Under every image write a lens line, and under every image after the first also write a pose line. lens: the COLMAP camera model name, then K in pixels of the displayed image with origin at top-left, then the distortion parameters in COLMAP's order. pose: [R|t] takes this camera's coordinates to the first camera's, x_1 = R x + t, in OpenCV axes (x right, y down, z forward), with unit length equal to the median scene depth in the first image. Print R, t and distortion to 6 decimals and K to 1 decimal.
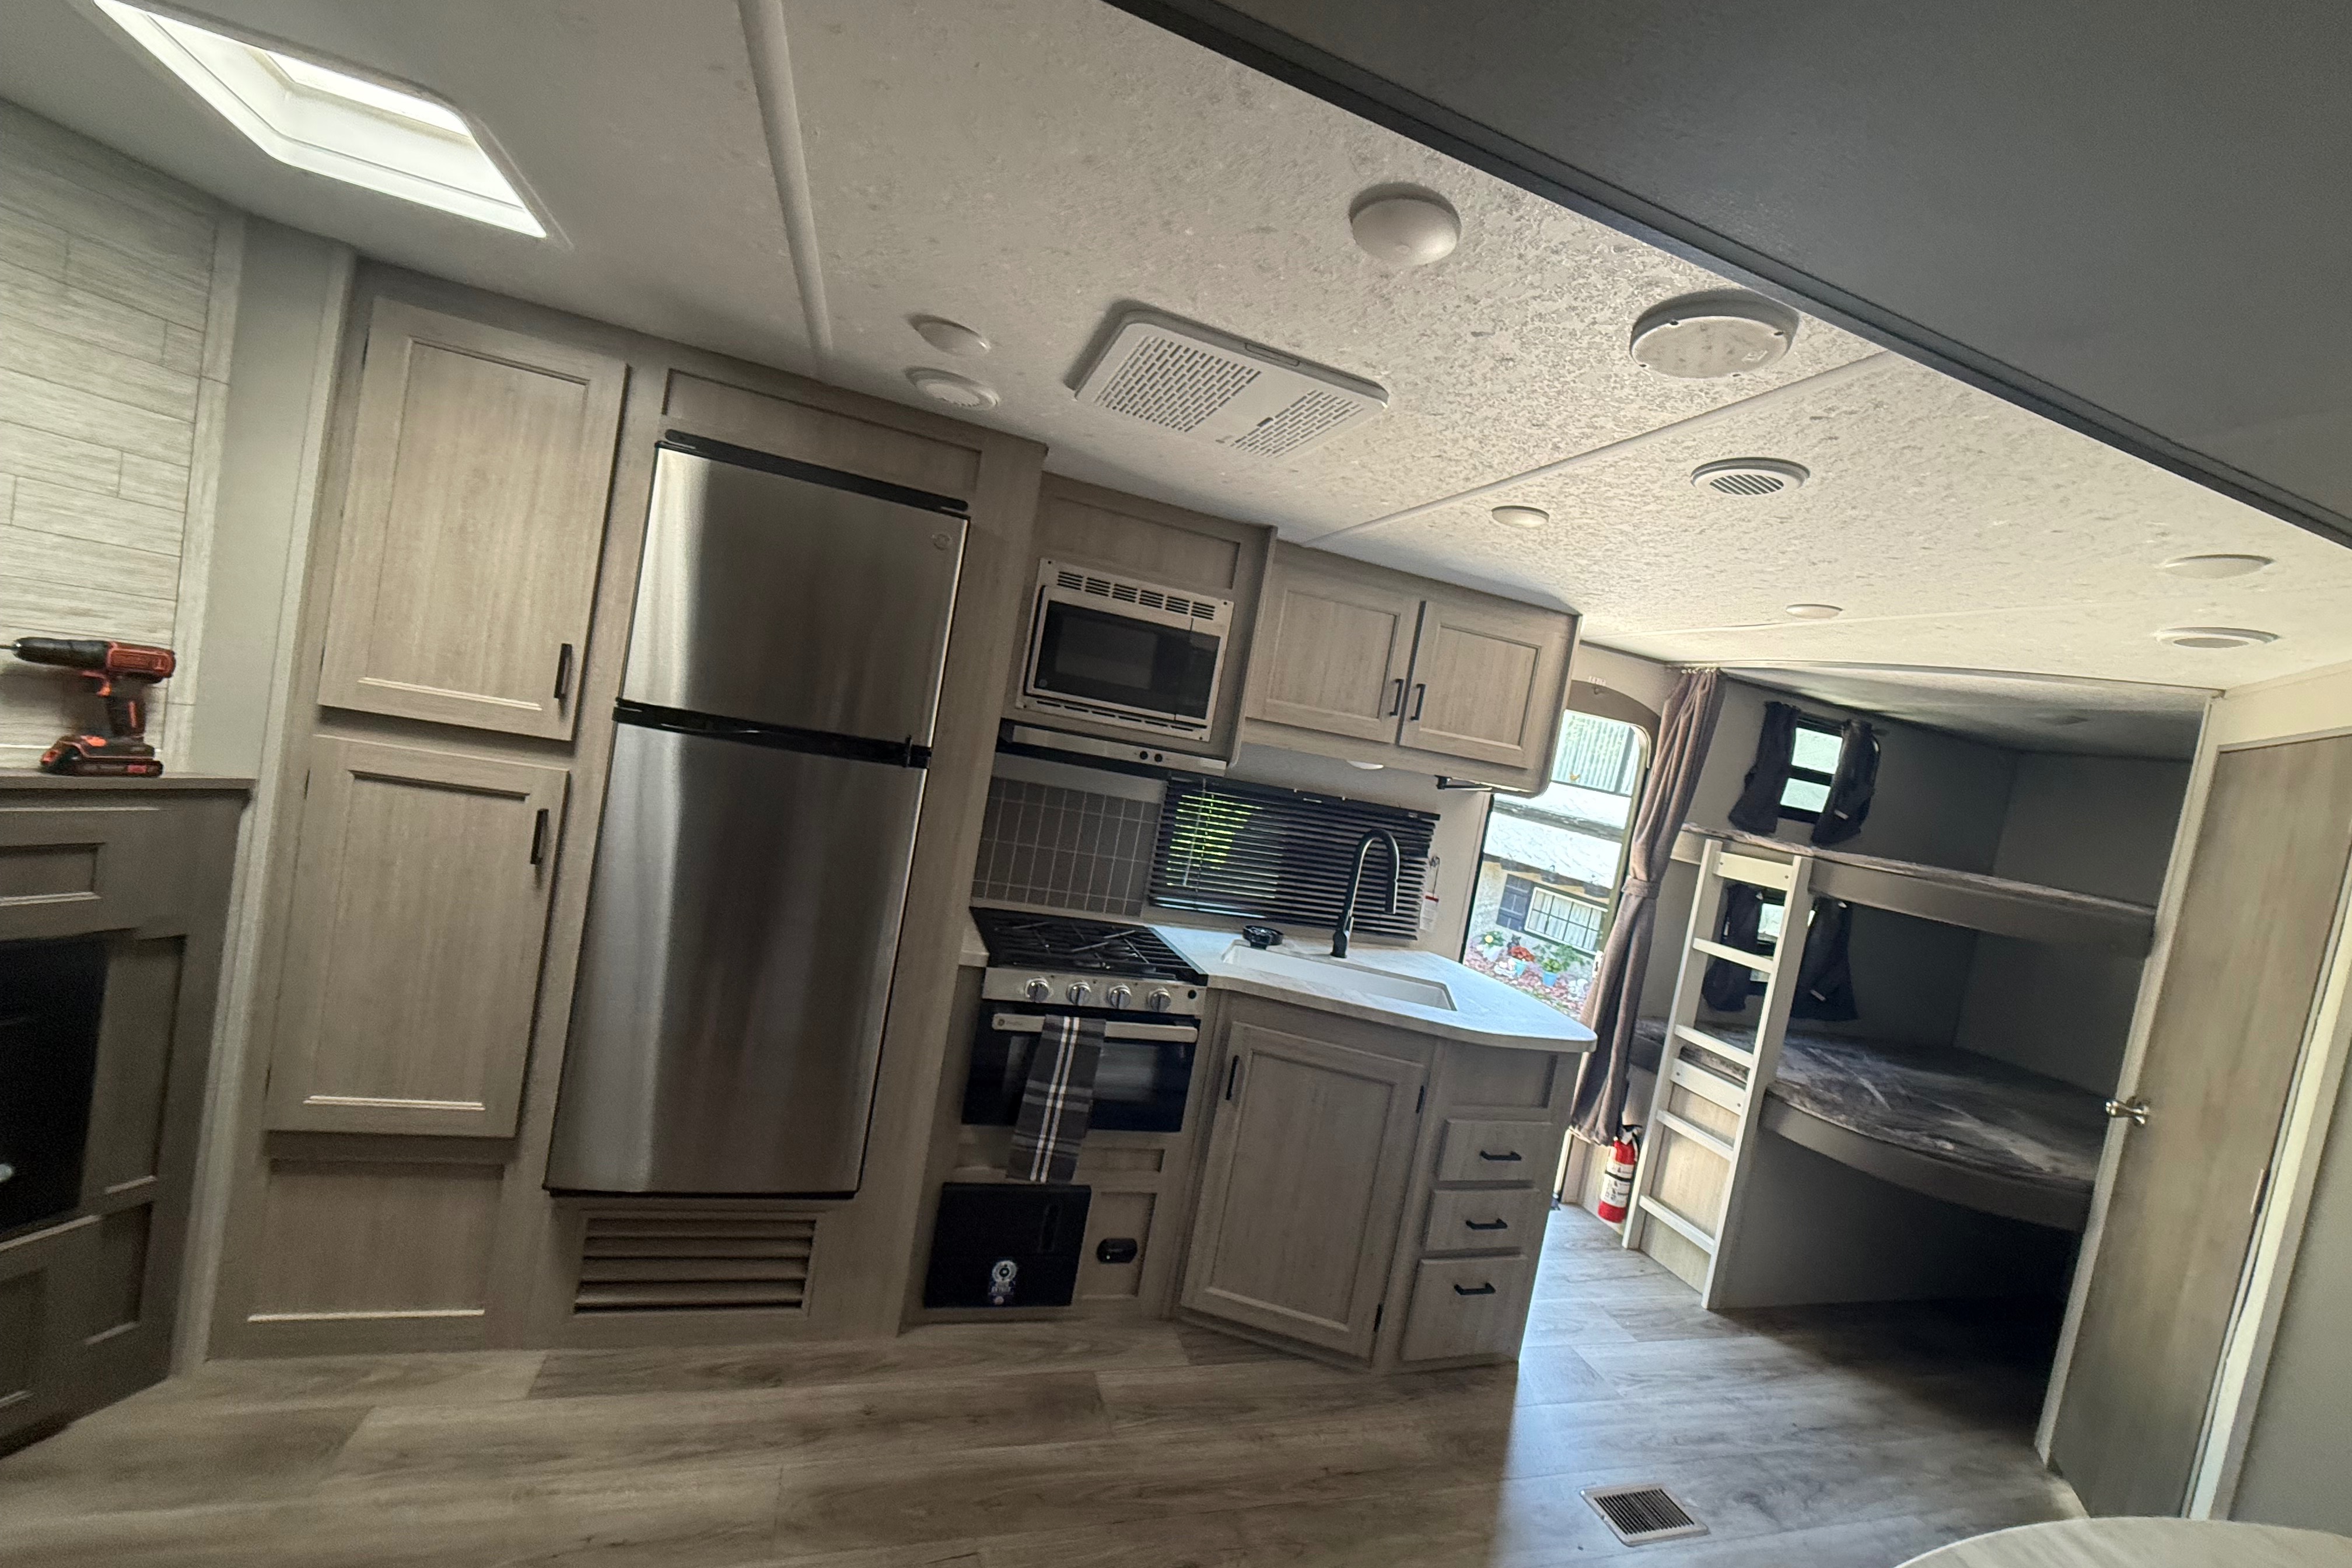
lens RADIAL K [[928.2, 0, 1164.9], [0, 928.2, 776.3], [0, 0, 1]] dist [-0.008450, 0.000139]
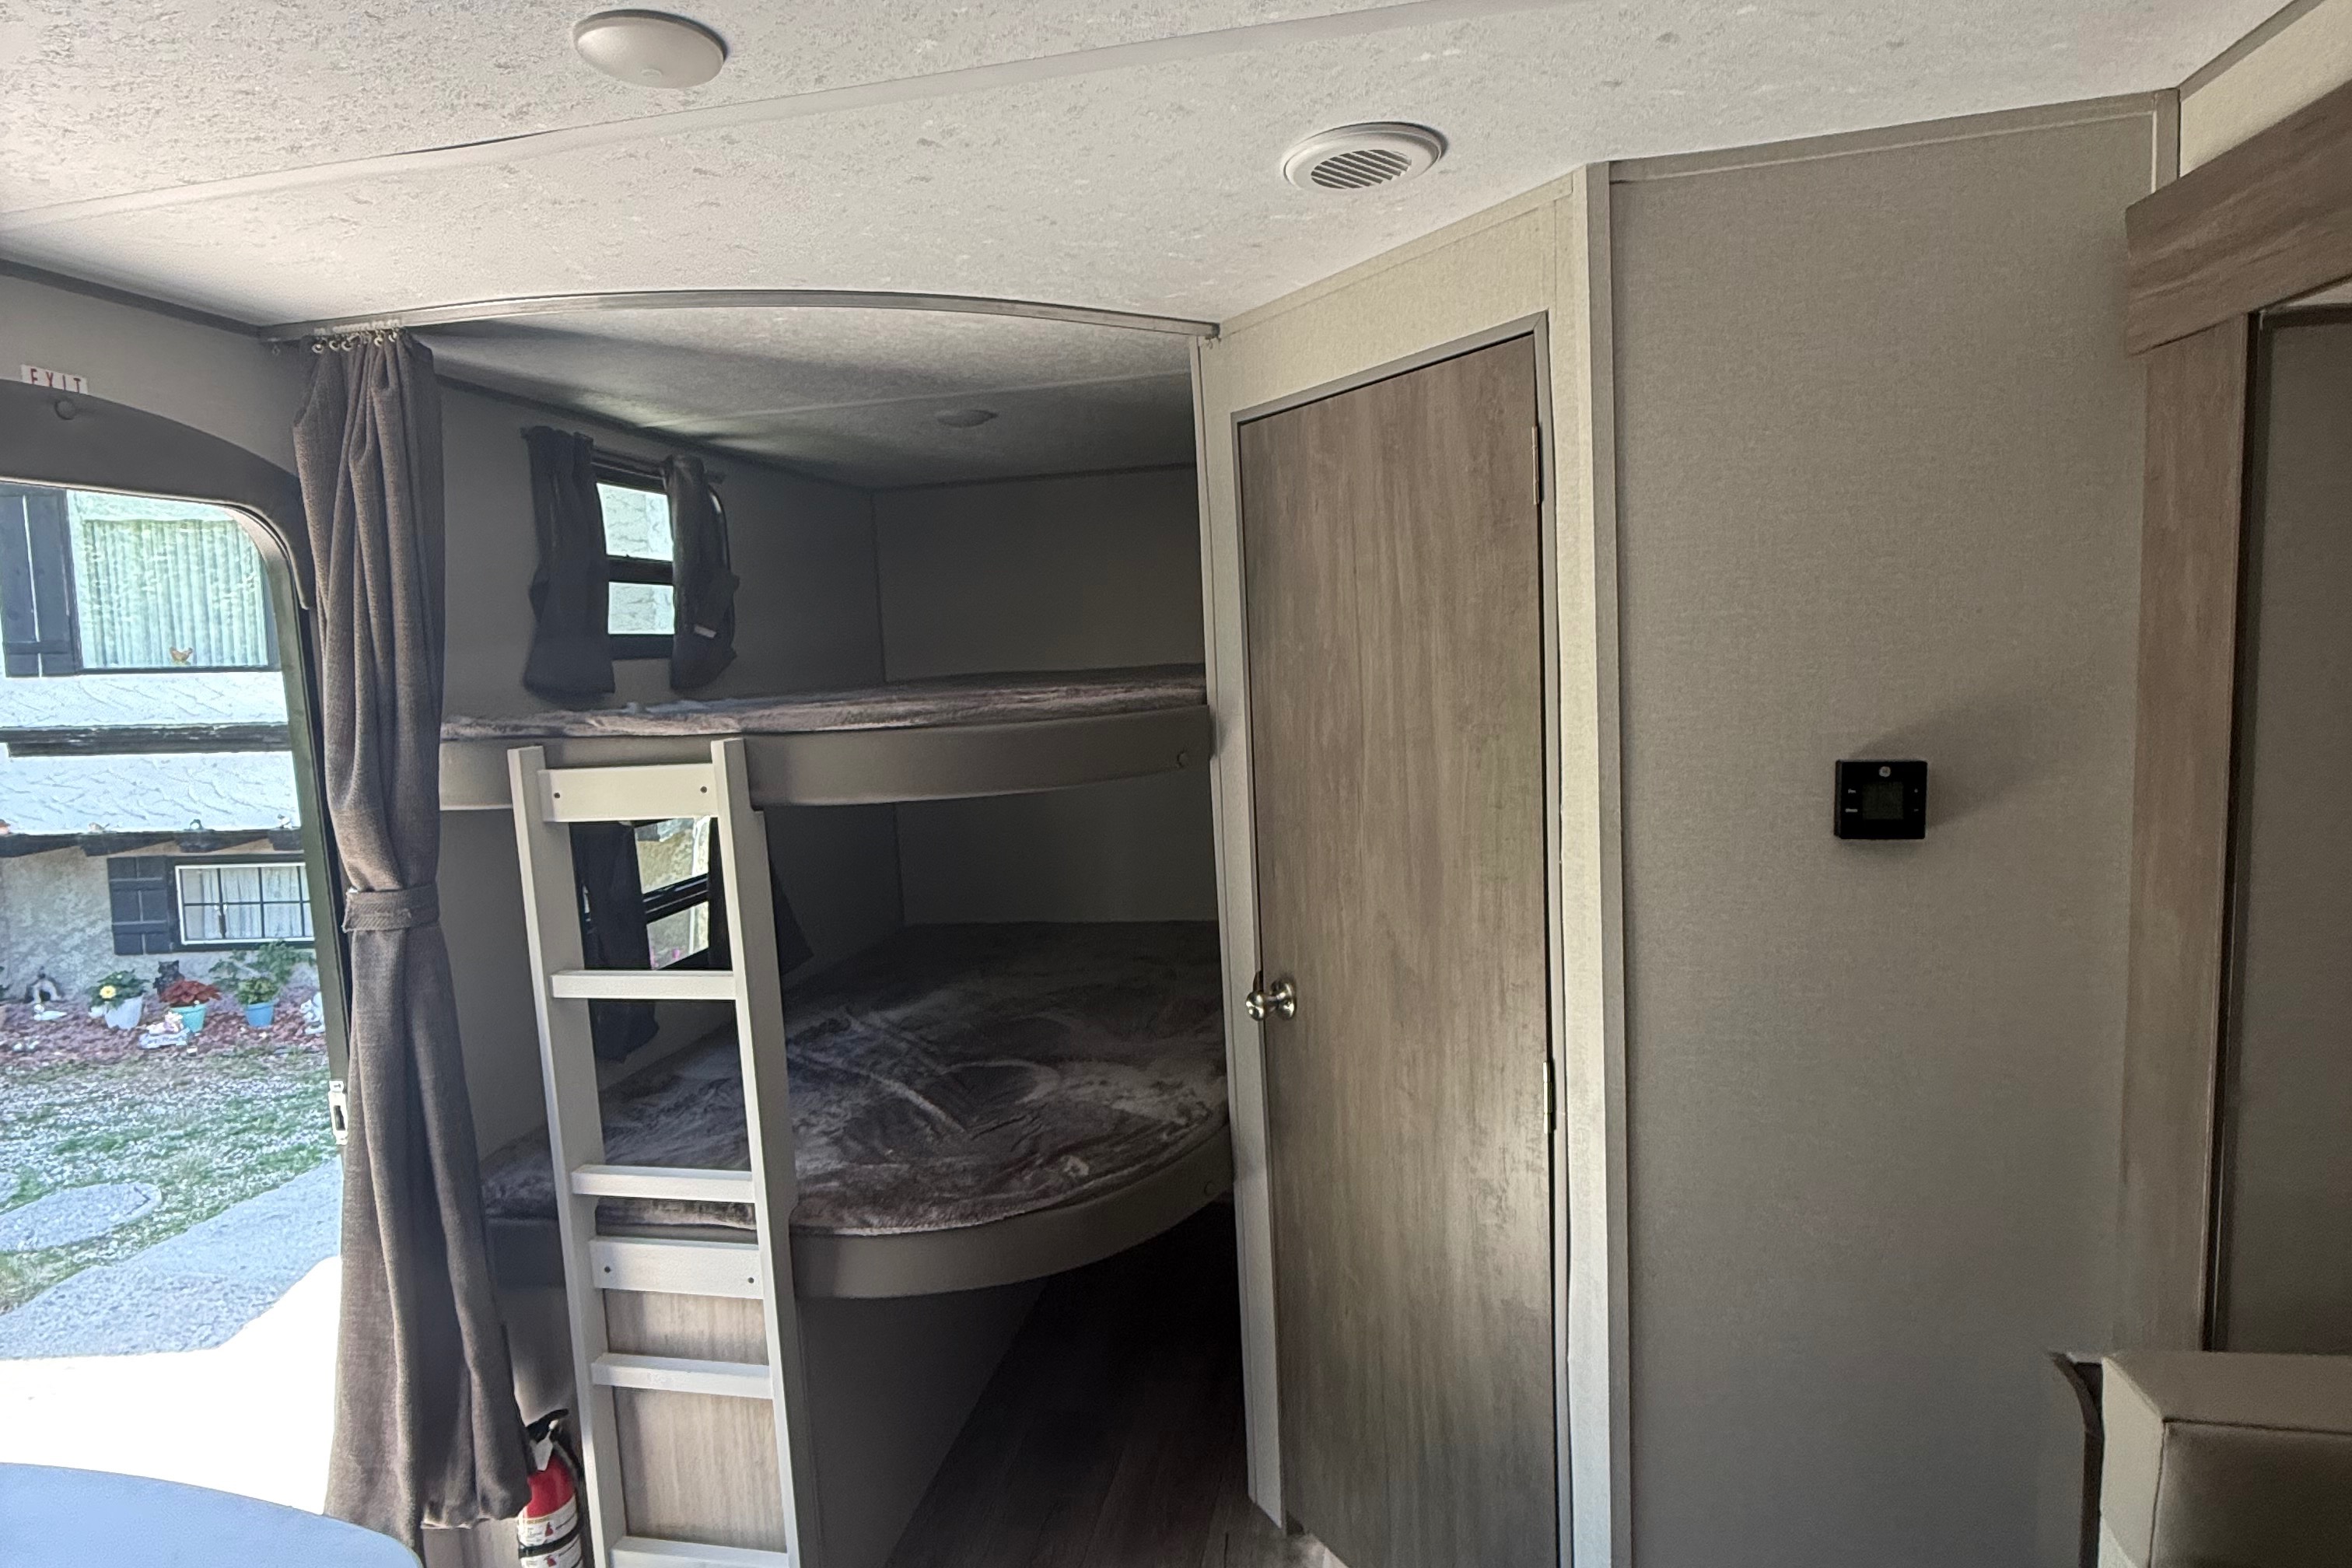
lens RADIAL K [[1250.5, 0, 1176.0], [0, 1250.5, 784.0], [0, 0, 1]] dist [0.016072, 0.000480]
pose [[0.460894, -0.292753, 0.837778, 0.230330], [0.176129, 0.955419, 0.236966, -0.000656], [-0.869802, 0.038341, 0.491909, 0.434788]]
